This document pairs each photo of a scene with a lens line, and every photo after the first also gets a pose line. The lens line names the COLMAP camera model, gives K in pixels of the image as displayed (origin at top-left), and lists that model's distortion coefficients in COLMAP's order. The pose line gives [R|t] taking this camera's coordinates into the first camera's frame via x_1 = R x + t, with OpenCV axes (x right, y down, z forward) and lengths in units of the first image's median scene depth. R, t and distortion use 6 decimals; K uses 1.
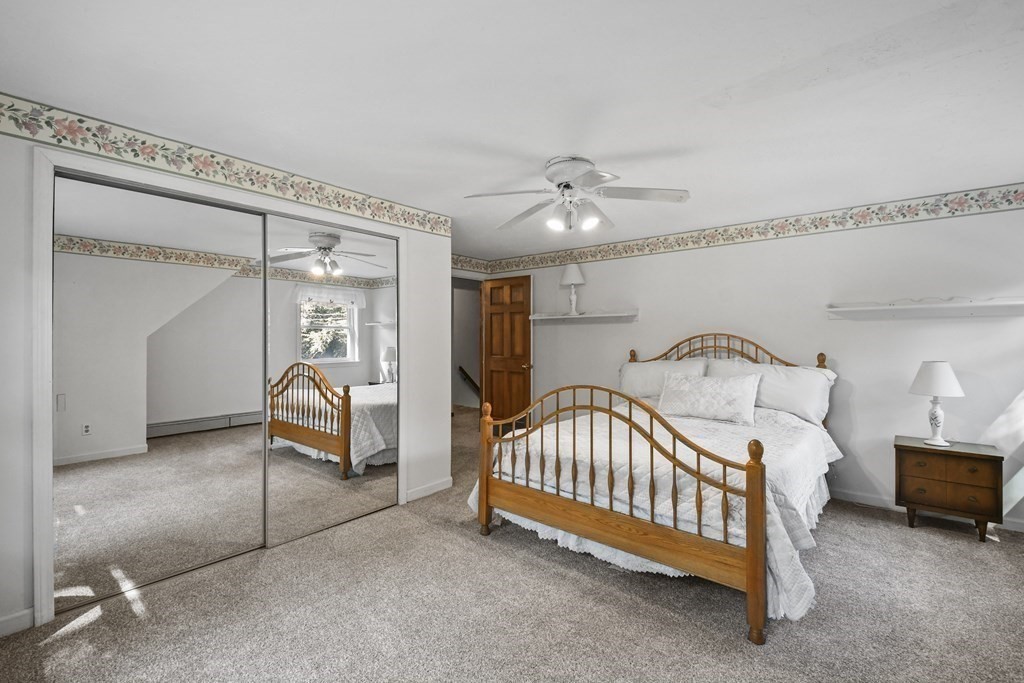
lens RADIAL K [[448.8, 0, 505.5], [0, 448.8, 334.9], [0, 0, 1]] dist [0.015349, -0.013264]
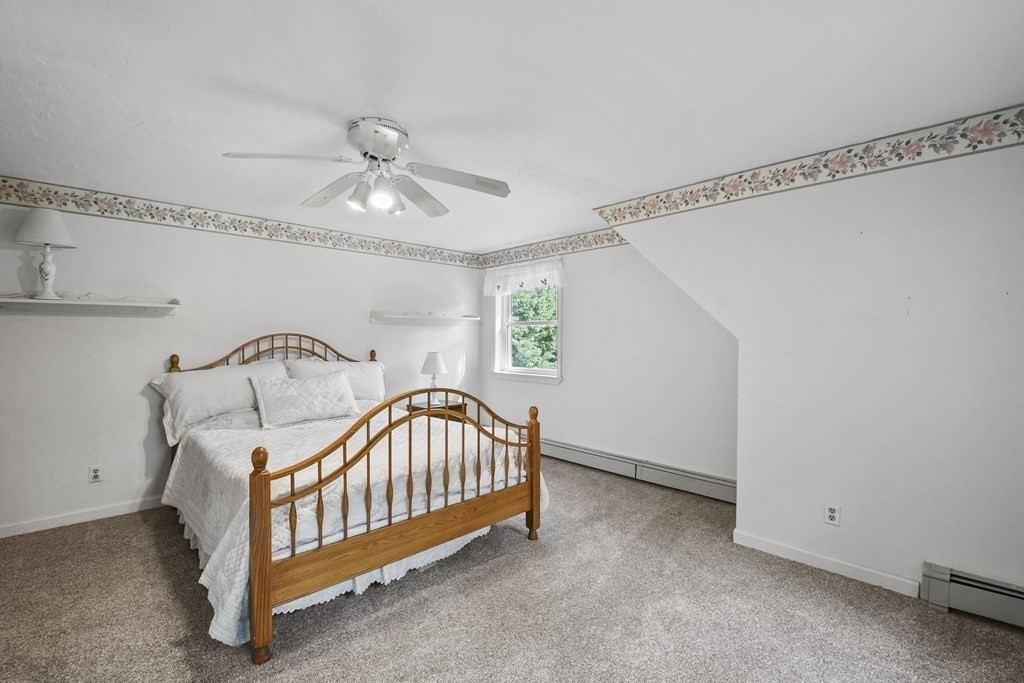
lens RADIAL K [[448.8, 0, 505.5], [0, 448.8, 341.8], [0, 0, 1]] dist [0.015349, -0.013264]
pose [[0.101451, -0.011678, 0.994772, -0.670865], [-0.004567, 0.999915, 0.012204, 0.001324], [-0.994830, -0.005781, 0.101389, 0.671318]]
